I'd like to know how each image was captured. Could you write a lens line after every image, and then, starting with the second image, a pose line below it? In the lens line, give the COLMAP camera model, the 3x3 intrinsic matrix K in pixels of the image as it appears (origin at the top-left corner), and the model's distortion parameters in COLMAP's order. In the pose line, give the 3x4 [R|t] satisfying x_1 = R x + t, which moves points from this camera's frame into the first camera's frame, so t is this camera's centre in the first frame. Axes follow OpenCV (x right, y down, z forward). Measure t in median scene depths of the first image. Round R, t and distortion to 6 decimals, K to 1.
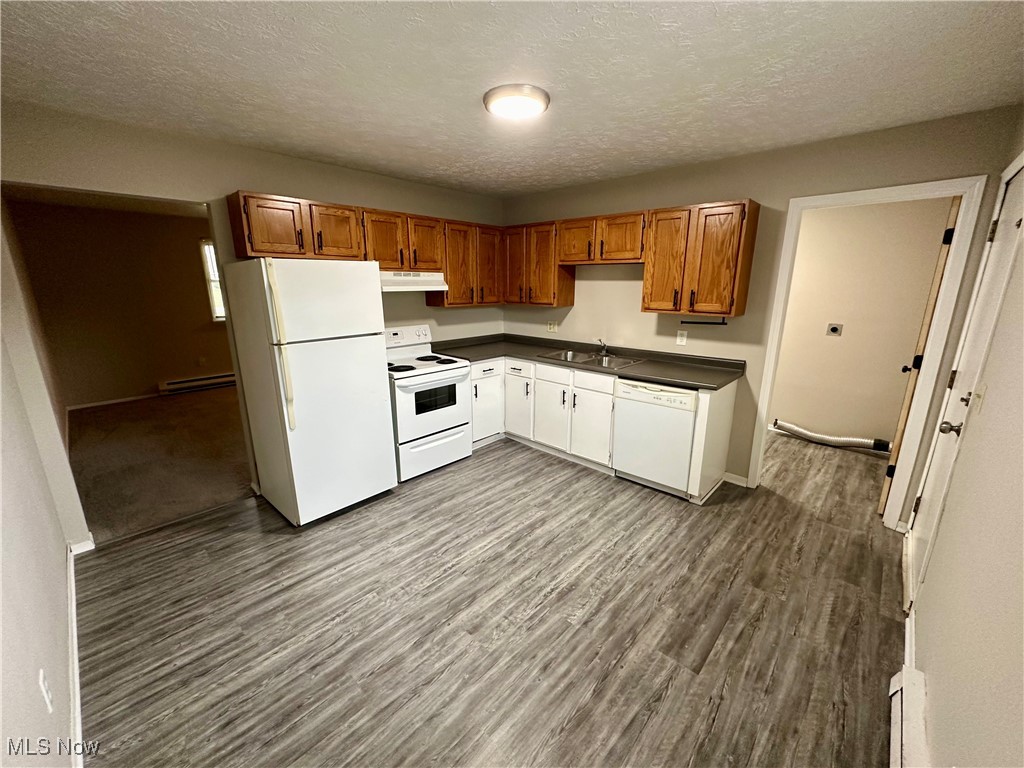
lens RADIAL K [[408.4, 0, 511.5], [0, 408.4, 380.3], [0, 0, 1]] dist [0.000246, 0.000318]
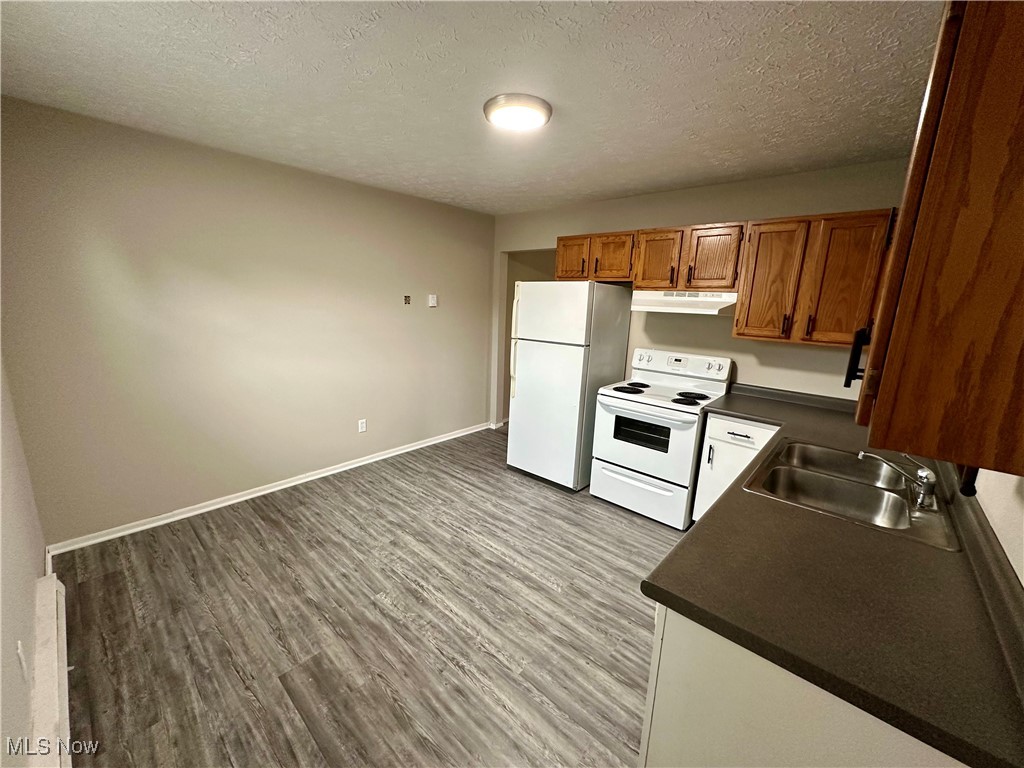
lens RADIAL K [[408.4, 0, 514.5], [0, 408.4, 383.3], [0, 0, 1]] dist [0.000246, 0.000318]
pose [[0.021101, 0.204045, -0.978734, 0.896697], [-0.266845, 0.944588, 0.191173, -0.210824], [0.963509, 0.257136, 0.074380, 0.893426]]
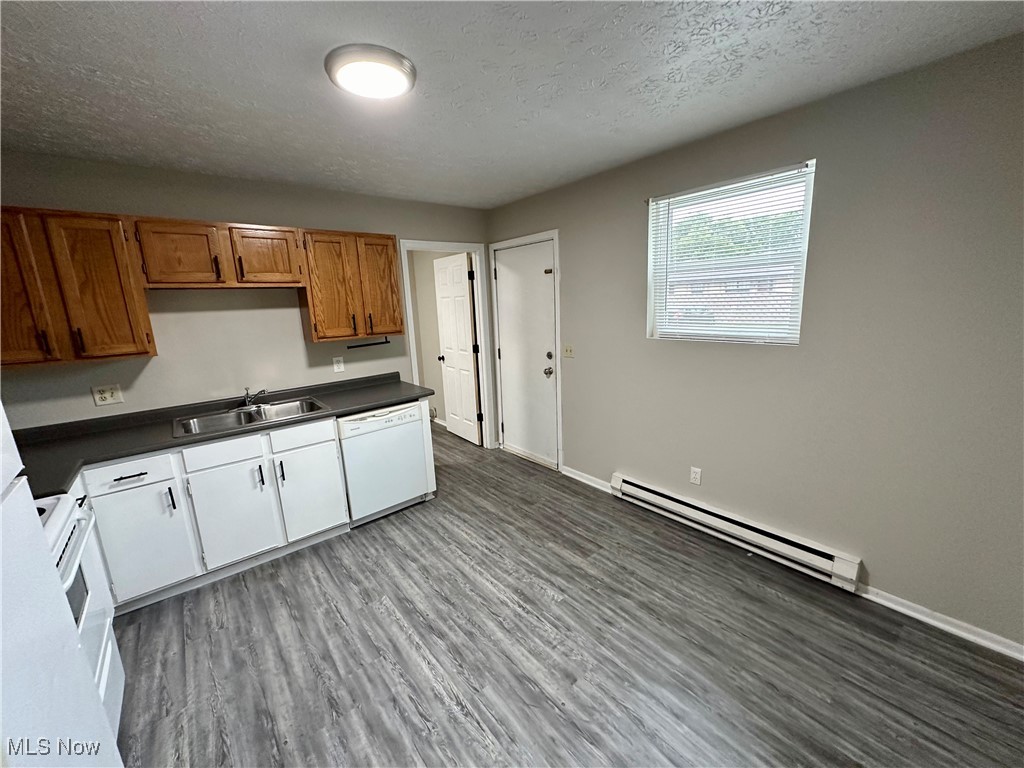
lens RADIAL K [[408.4, 0, 511.6], [0, 408.4, 380.5], [0, 0, 1]] dist [0.000246, 0.000318]
pose [[0.131828, -0.200130, 0.970860, -0.667665], [0.272968, 0.948871, 0.158532, -0.153120], [-0.952948, 0.244114, 0.179717, 0.620087]]
